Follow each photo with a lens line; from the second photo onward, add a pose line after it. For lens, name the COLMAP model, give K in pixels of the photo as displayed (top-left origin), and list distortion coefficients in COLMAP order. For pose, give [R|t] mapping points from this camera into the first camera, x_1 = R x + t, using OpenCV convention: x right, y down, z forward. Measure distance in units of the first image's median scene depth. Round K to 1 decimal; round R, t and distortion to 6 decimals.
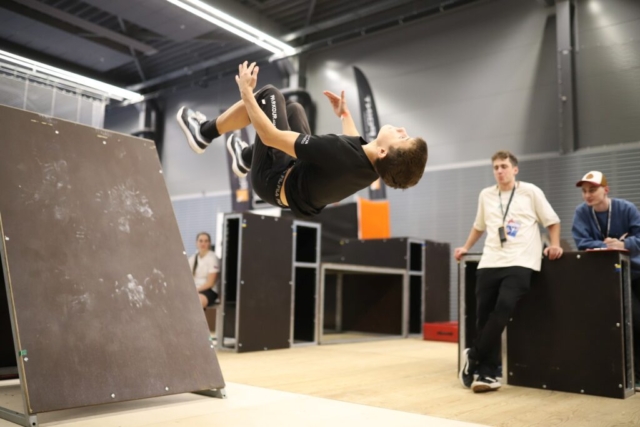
lens RADIAL K [[601.9, 0, 320.0], [0, 601.9, 213.5], [0, 0, 1]] dist [-0.009700, -0.002496]
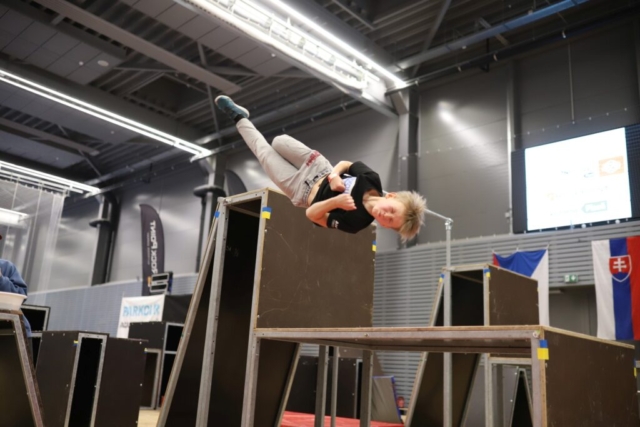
lens RADIAL K [[612.1, 0, 320.0], [0, 612.1, 213.5], [0, 0, 1]] dist [-0.004672, 0.004306]
pose [[0.996242, 0.007781, -0.086262, 0.230757], [-0.019625, 0.990331, -0.137327, -0.004809], [0.084359, 0.138504, 0.986763, -0.082268]]
